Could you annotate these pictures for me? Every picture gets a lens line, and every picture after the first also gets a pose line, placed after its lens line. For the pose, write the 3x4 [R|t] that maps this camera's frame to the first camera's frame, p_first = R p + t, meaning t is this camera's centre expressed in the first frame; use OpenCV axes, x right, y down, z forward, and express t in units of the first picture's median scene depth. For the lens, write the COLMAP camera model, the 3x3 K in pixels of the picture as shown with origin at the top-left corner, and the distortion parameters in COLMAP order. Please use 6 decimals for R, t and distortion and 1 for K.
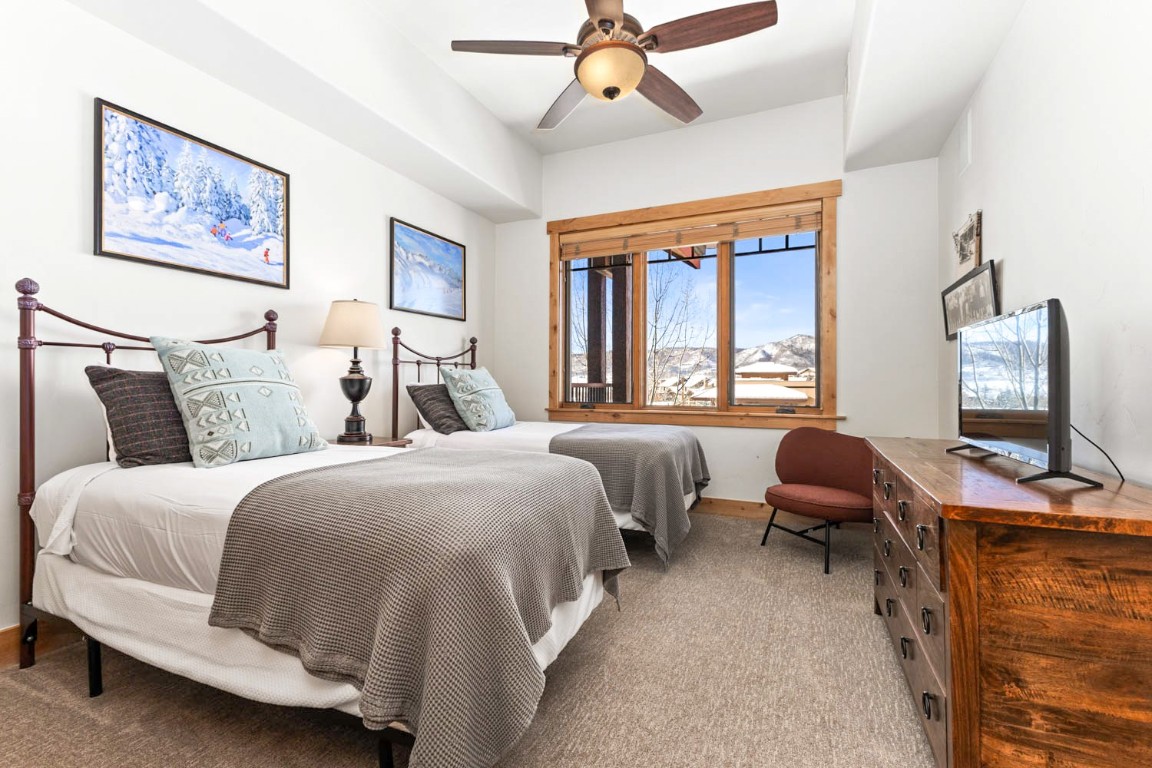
lens RADIAL K [[500.7, 0, 576.0], [0, 500.7, 384.0], [0, 0, 1]] dist [0.007919, -0.000298]
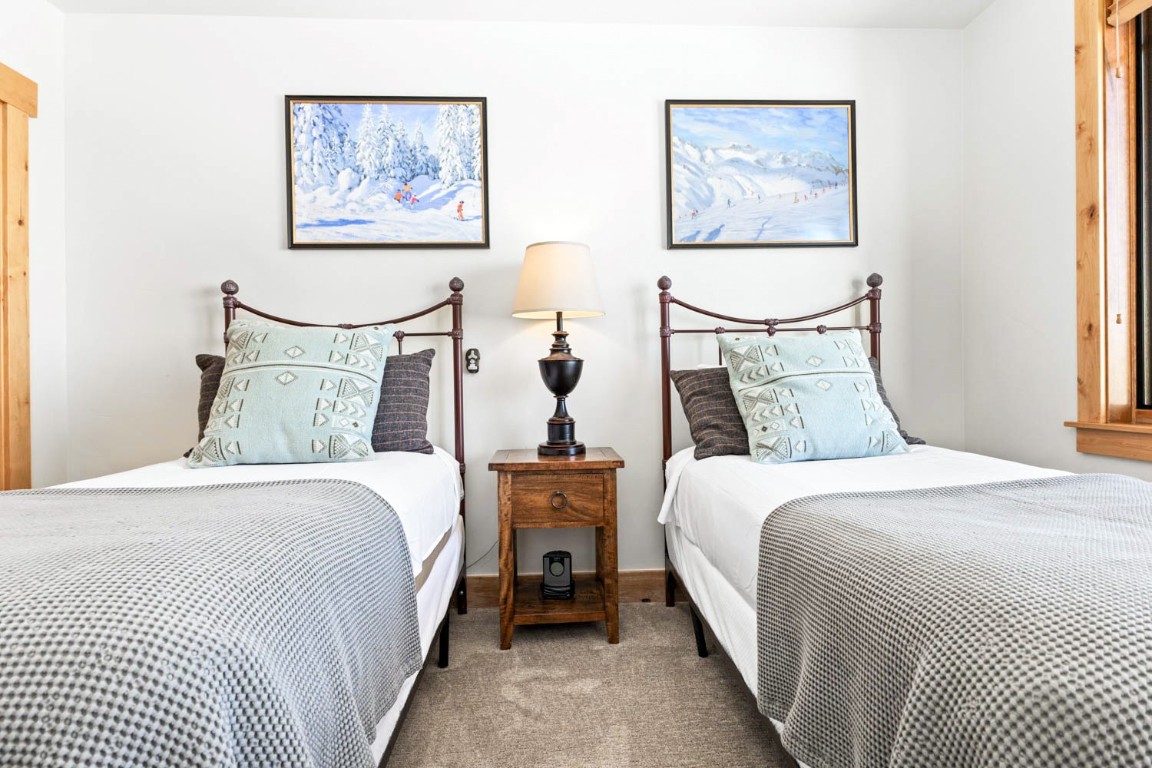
lens RADIAL K [[562.9, 0, 576.0], [0, 562.9, 384.0], [0, 0, 1]] dist [0.010250, -0.000161]
pose [[0.457959, -0.003334, -0.888967, 0.270527], [0.013443, 0.999905, 0.003175, 0.020806], [0.888871, -0.013404, 0.457960, 0.761208]]
